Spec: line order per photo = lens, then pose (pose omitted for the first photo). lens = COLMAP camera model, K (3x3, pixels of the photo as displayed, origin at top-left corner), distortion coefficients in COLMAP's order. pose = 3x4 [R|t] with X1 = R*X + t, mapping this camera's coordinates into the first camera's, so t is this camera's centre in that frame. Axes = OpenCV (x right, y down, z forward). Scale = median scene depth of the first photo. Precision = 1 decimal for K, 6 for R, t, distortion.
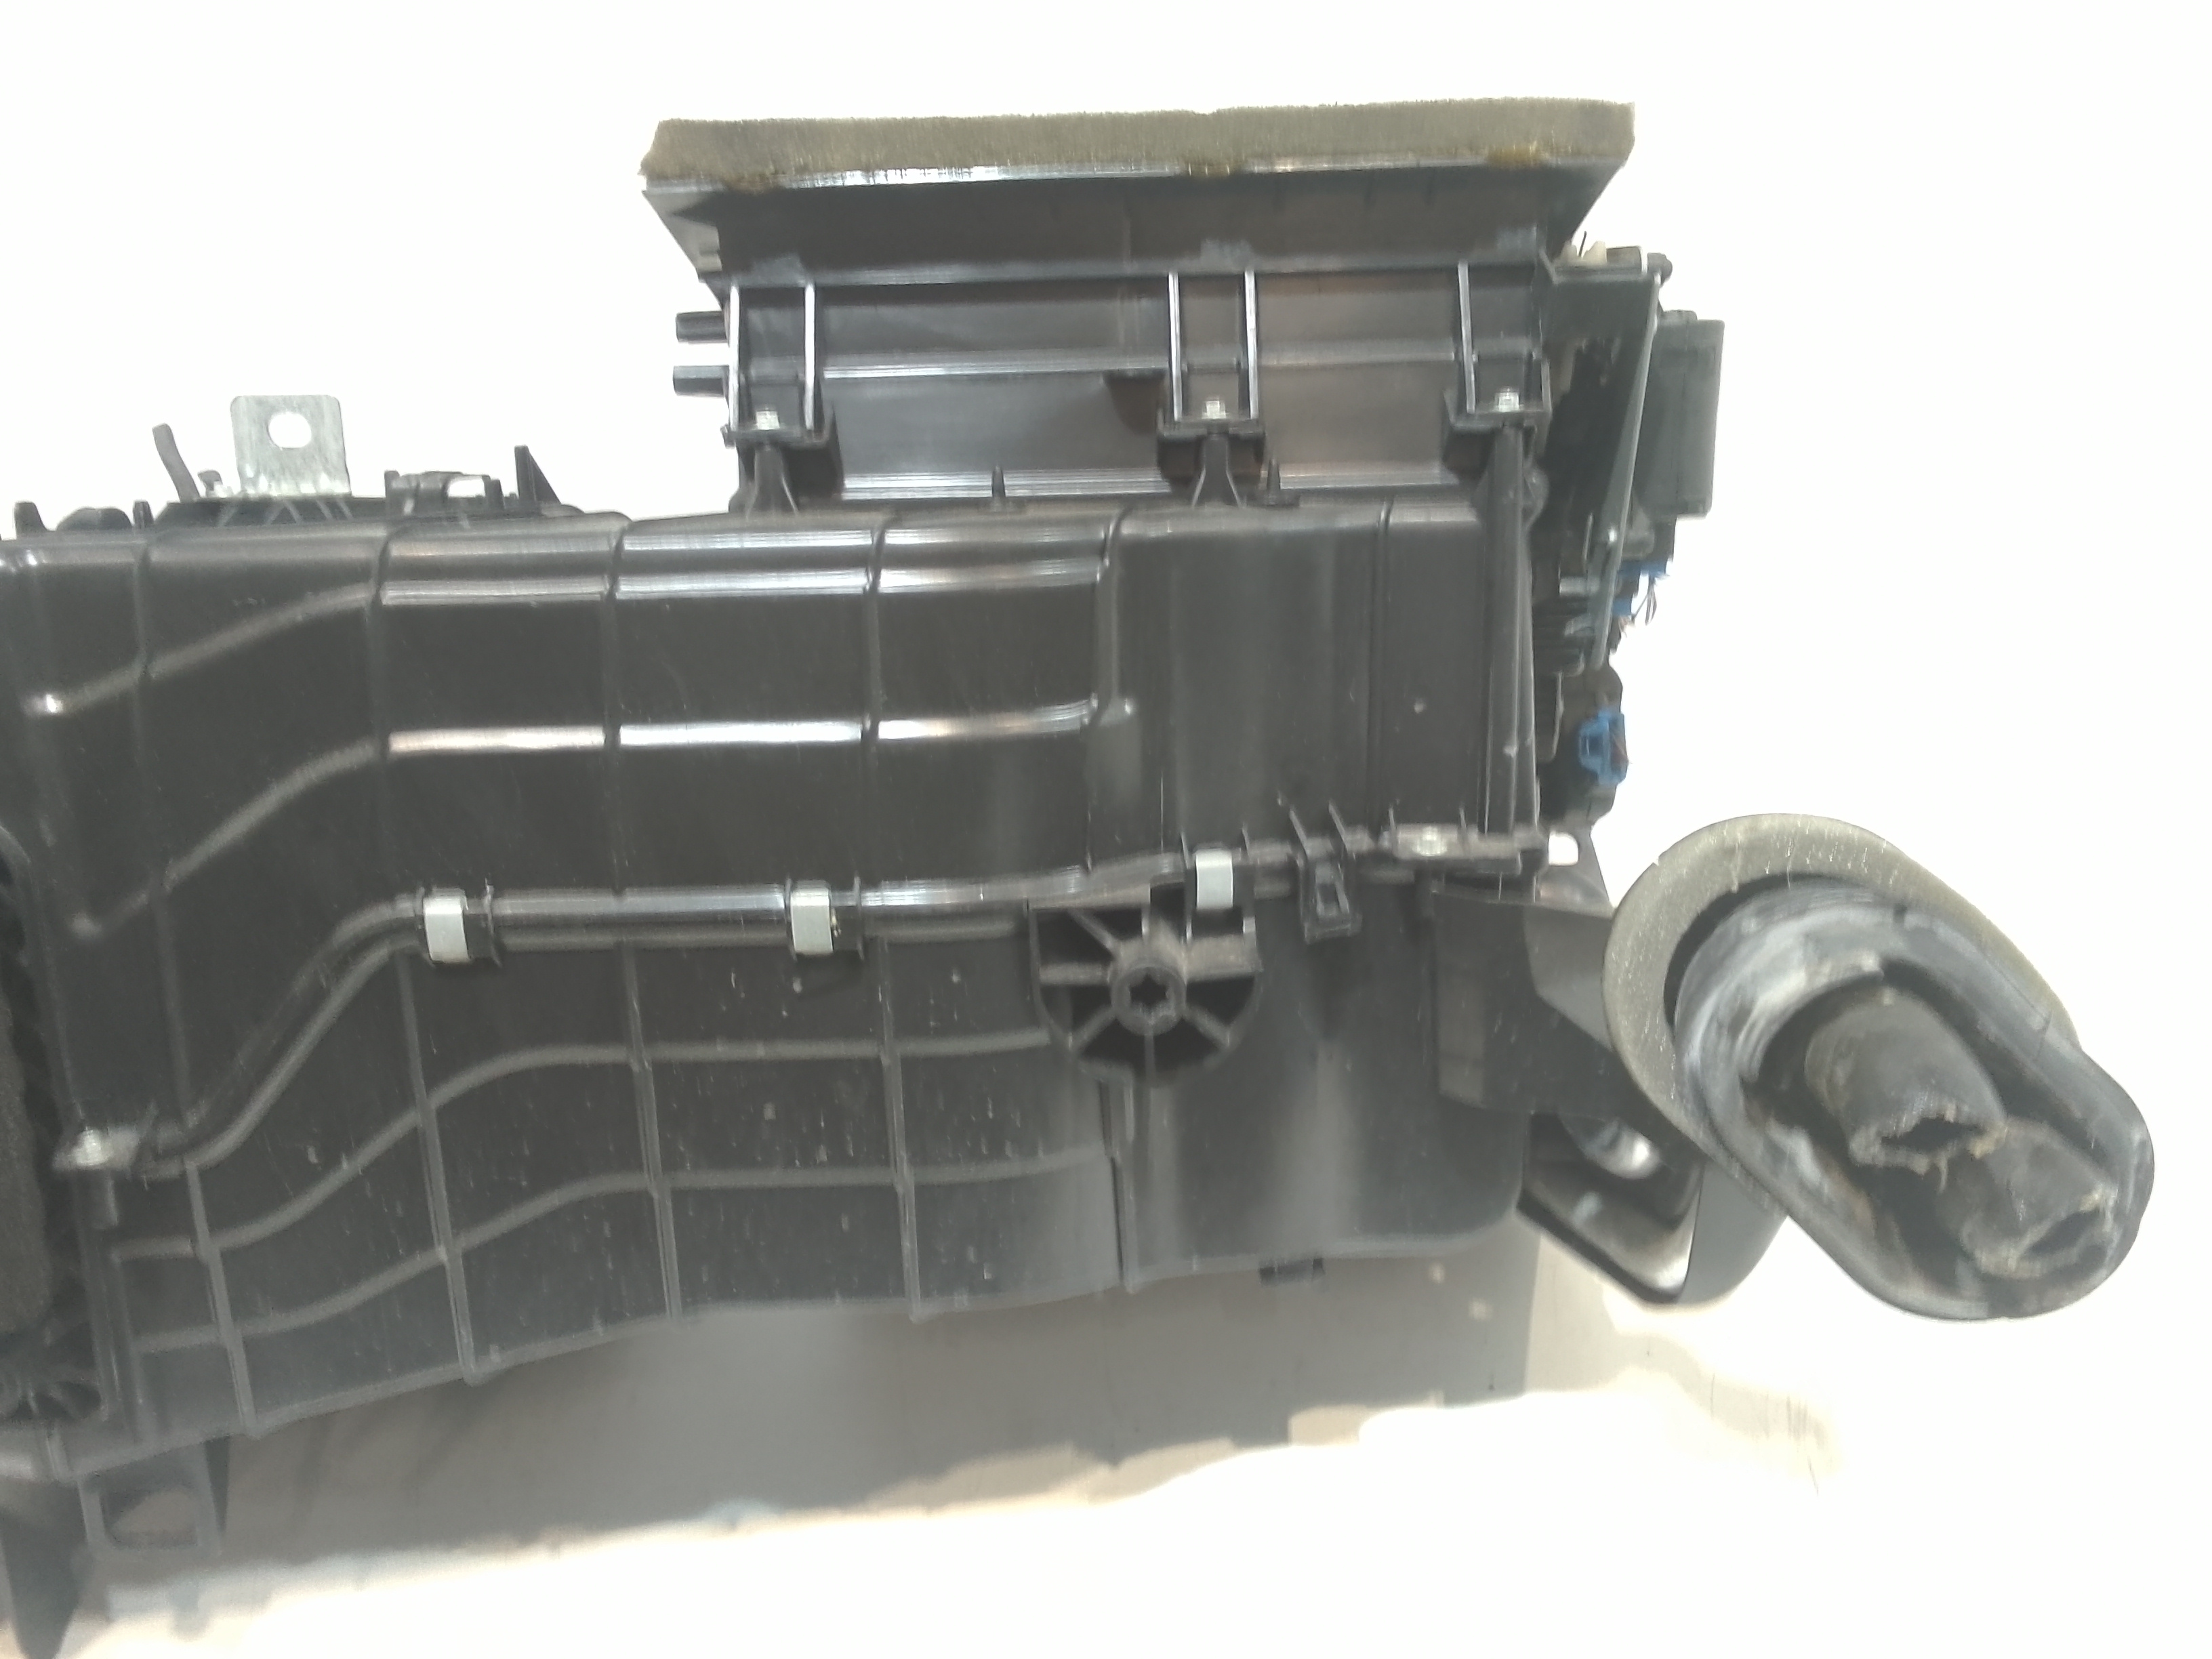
lens RADIAL K [[1692.8, 0, 1106.0], [0, 1692.8, 829.5], [0, 0, 1]] dist [0.060542, -0.103001]
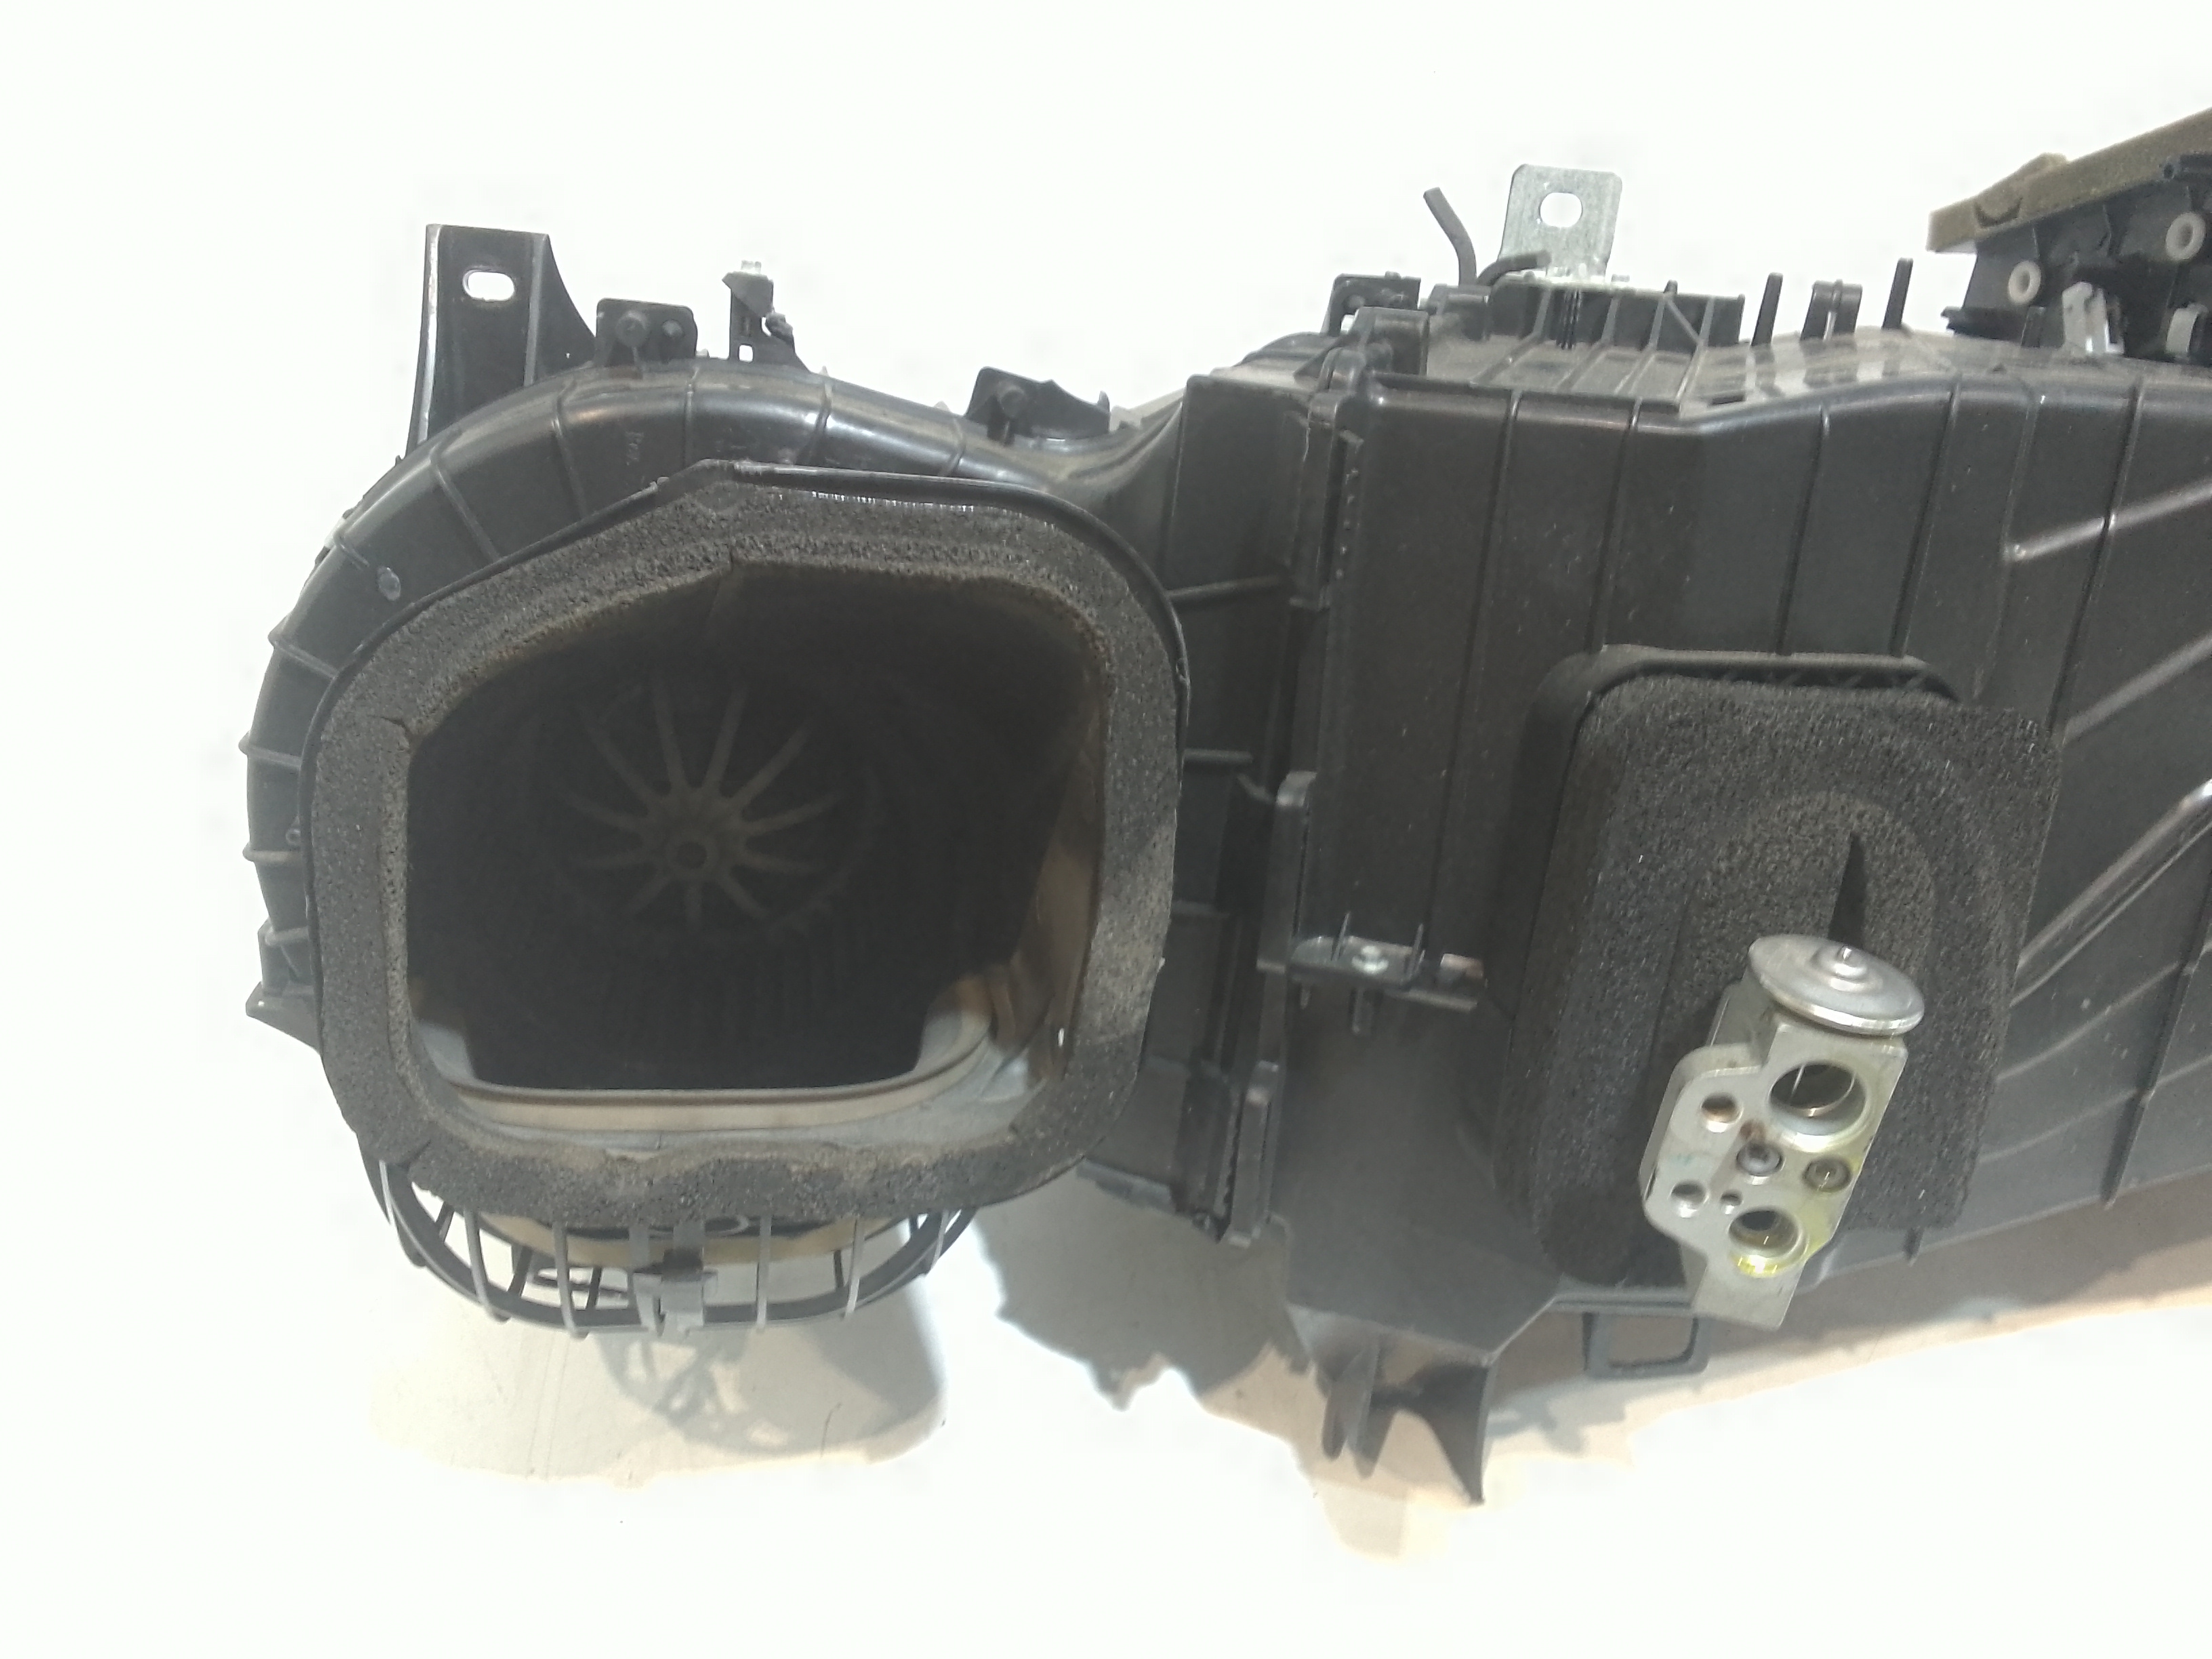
lens RADIAL K [[1717.9, 0, 1106.0], [0, 1717.9, 829.5], [0, 0, 1]] dist [0.063089, -0.102521]
pose [[0.974709, 0.018611, 0.222700, -1.261043], [-0.049943, 0.989463, 0.135900, -0.023170], [-0.217825, -0.143586, 0.965368, 0.138132]]
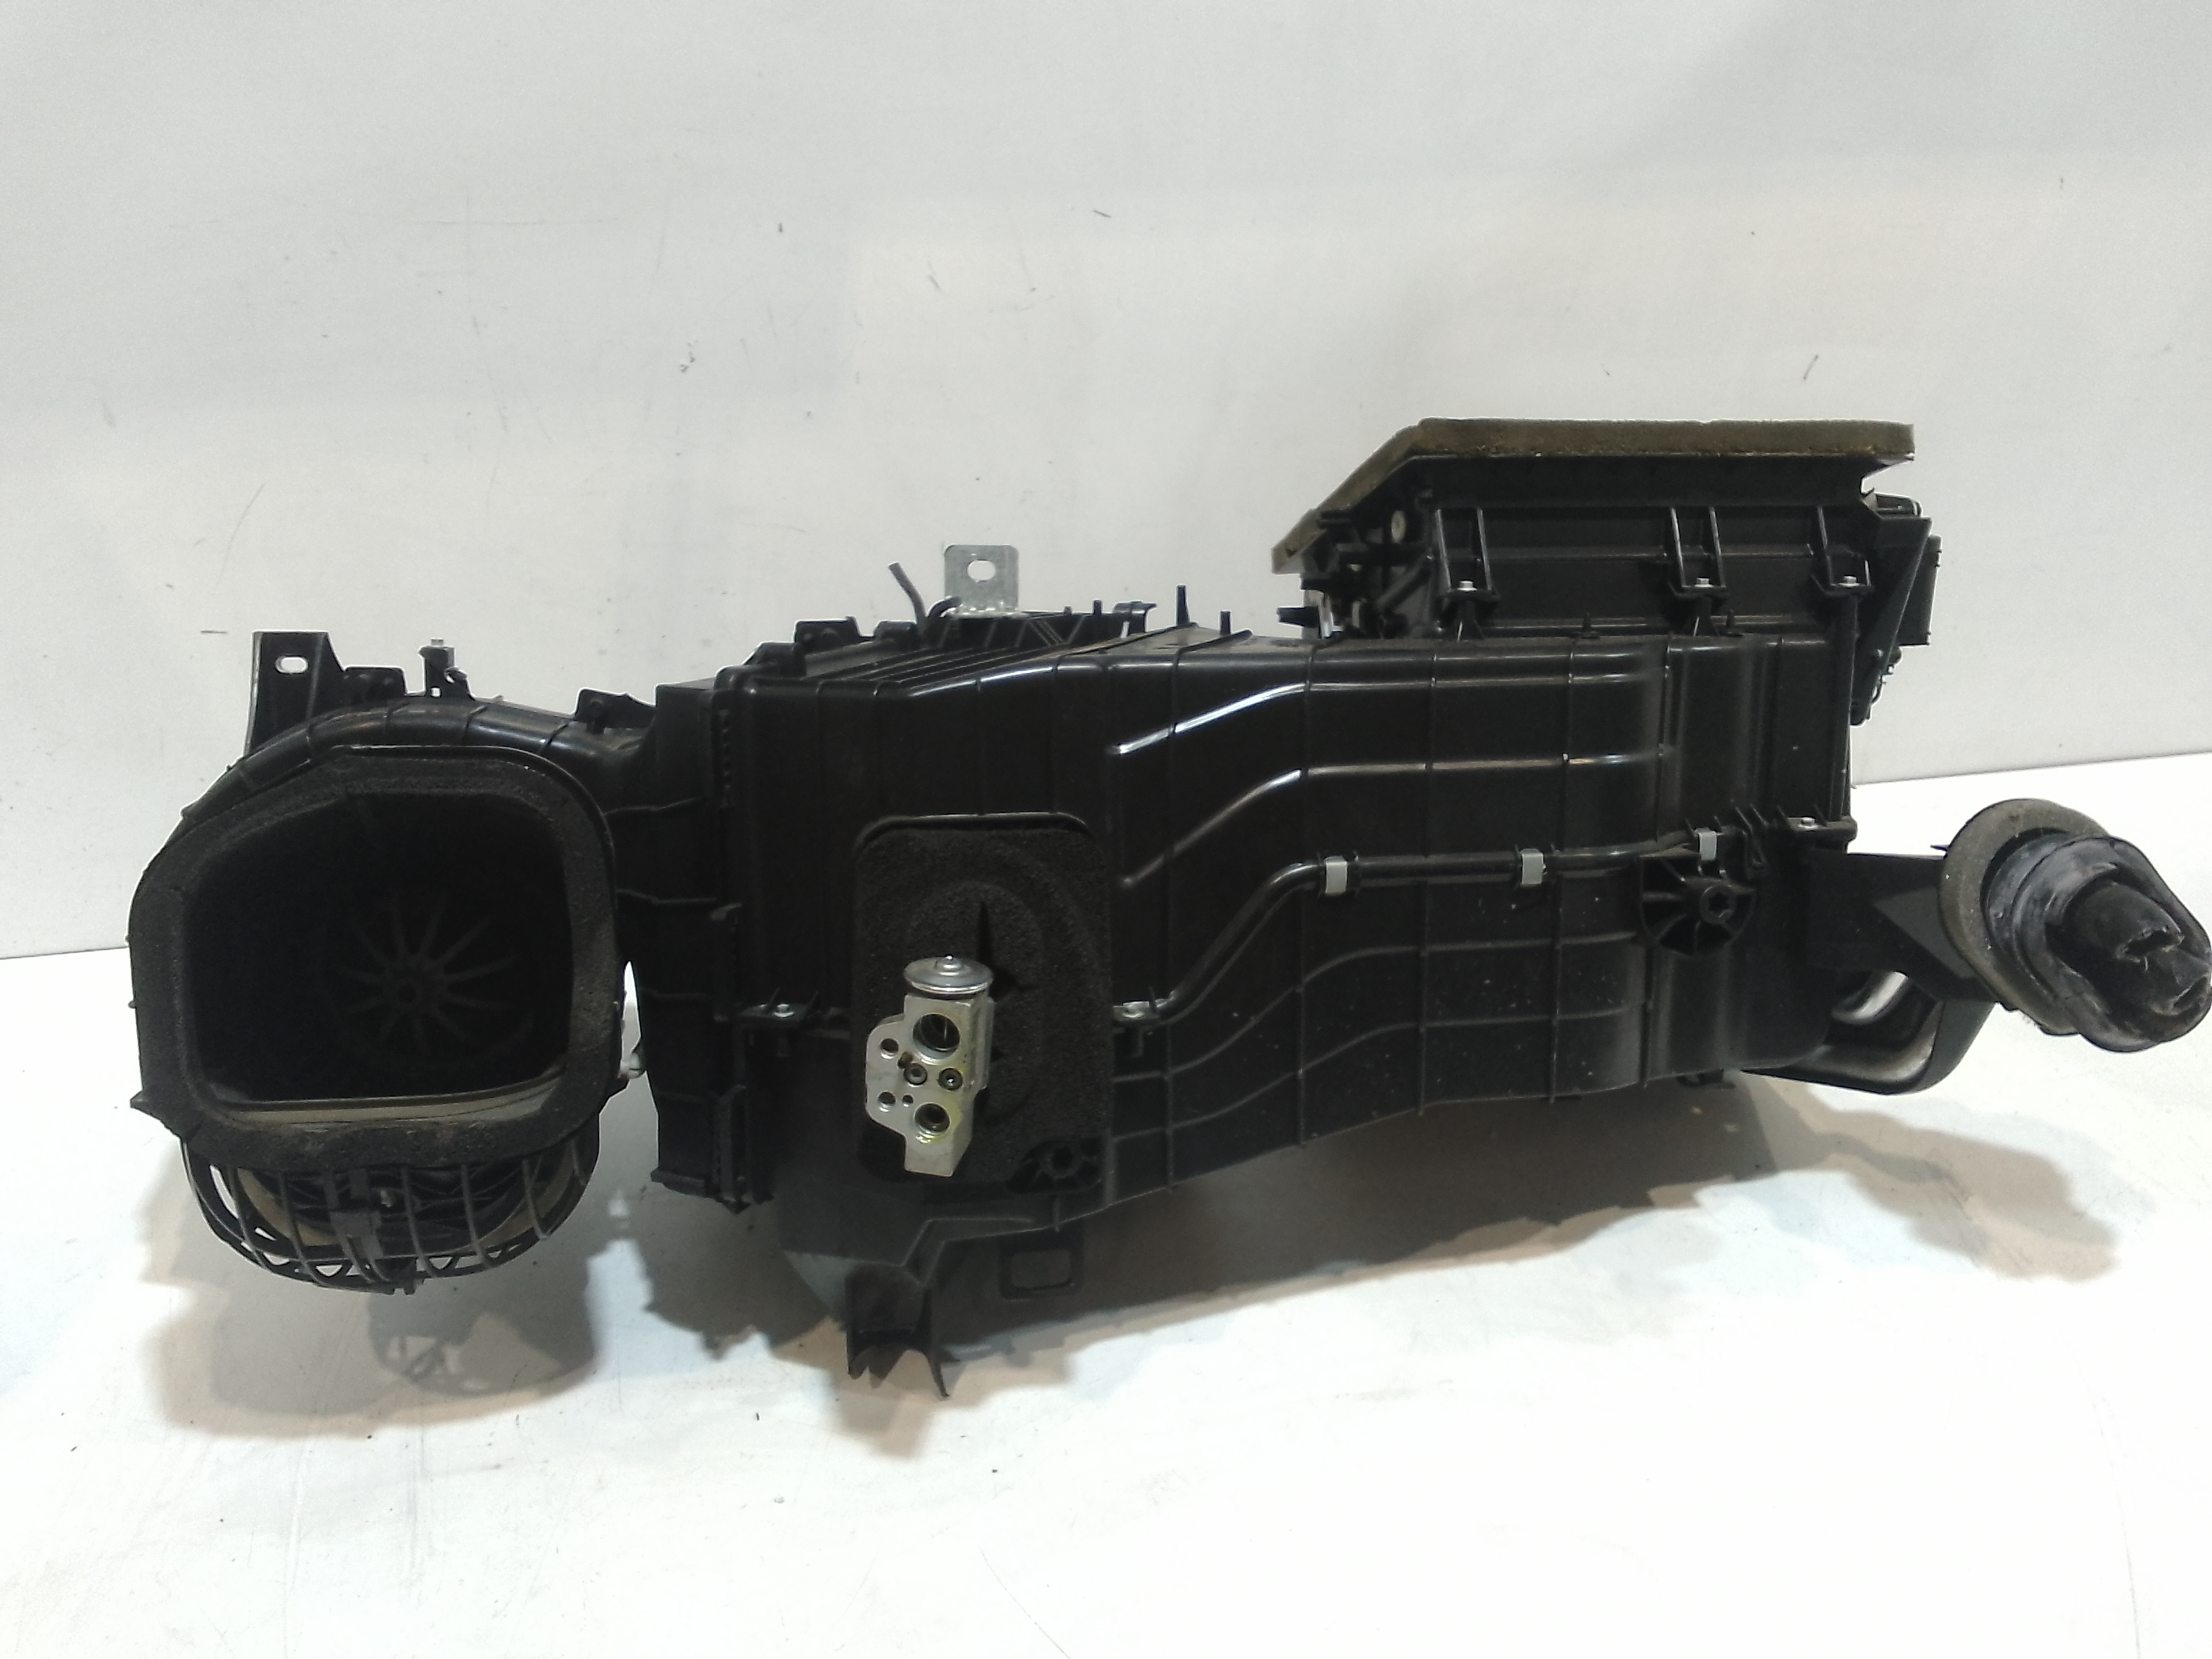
lens RADIAL K [[1692.8, 0, 1106.0], [0, 1692.8, 829.5], [0, 0, 1]] dist [0.060542, -0.103001]
pose [[0.978110, -0.013035, 0.207681, -0.932284], [0.021284, 0.999069, -0.037537, 0.067504], [-0.206998, 0.041135, 0.977476, -0.619922]]
